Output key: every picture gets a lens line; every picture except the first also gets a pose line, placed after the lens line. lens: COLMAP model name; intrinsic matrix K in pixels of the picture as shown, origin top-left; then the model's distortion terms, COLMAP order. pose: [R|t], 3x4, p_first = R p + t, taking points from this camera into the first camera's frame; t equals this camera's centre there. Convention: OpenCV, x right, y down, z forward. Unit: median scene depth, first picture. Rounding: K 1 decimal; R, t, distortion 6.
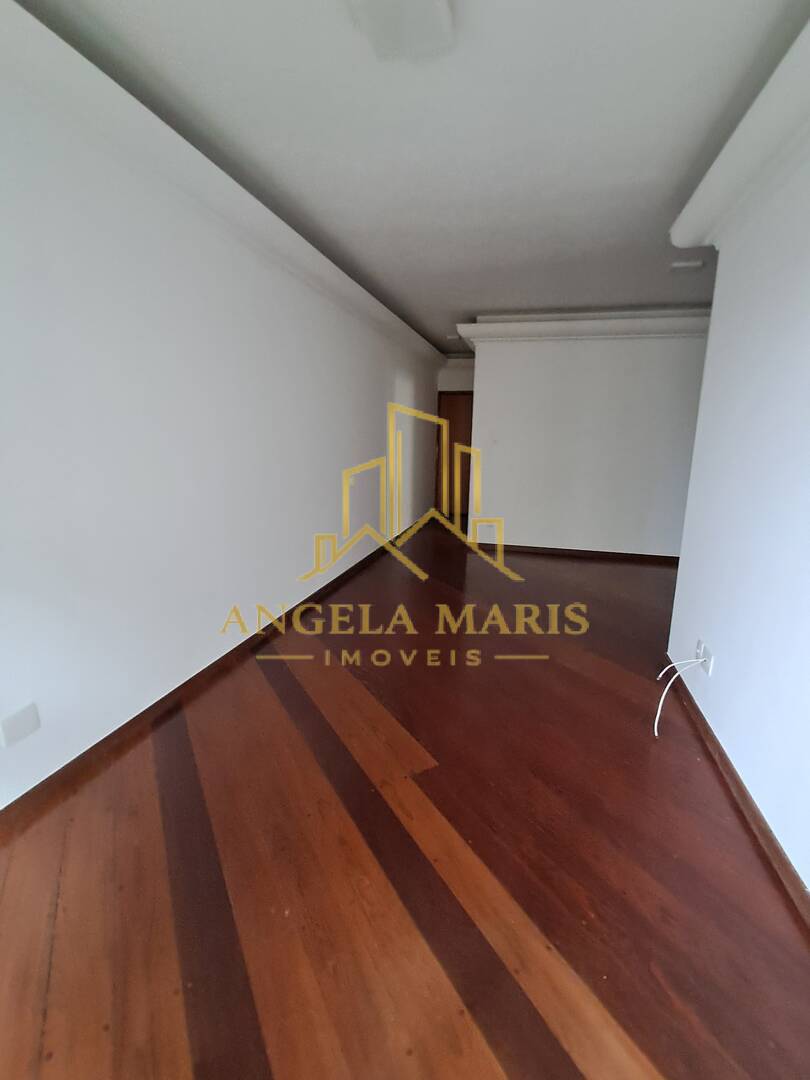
lens RADIAL K [[488.9, 0, 416.8], [0, 488.9, 539.7], [0, 0, 1]] dist [0.001474, -0.000174]
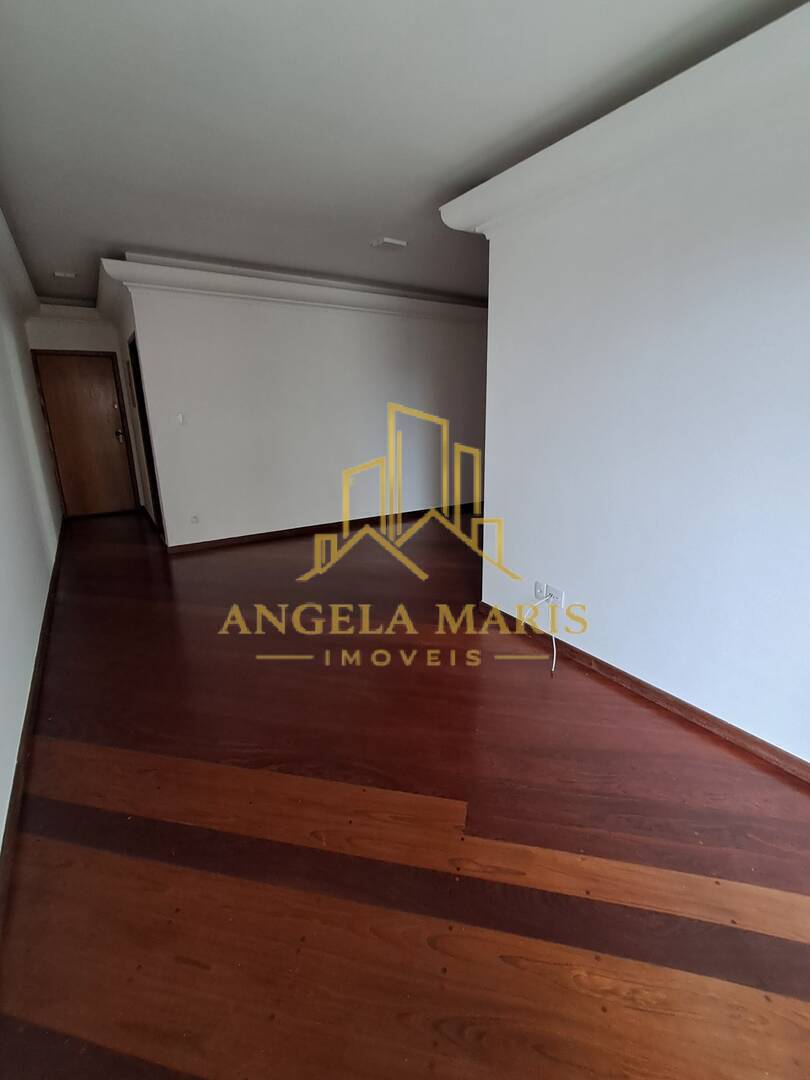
lens RADIAL K [[488.9, 0, 416.8], [0, 488.9, 539.7], [0, 0, 1]] dist [0.001474, -0.000174]
pose [[0.684508, -0.217557, 0.695785, -0.417267], [0.172210, 0.975675, 0.135653, -0.104896], [-0.708373, 0.026965, 0.705323, 0.348724]]
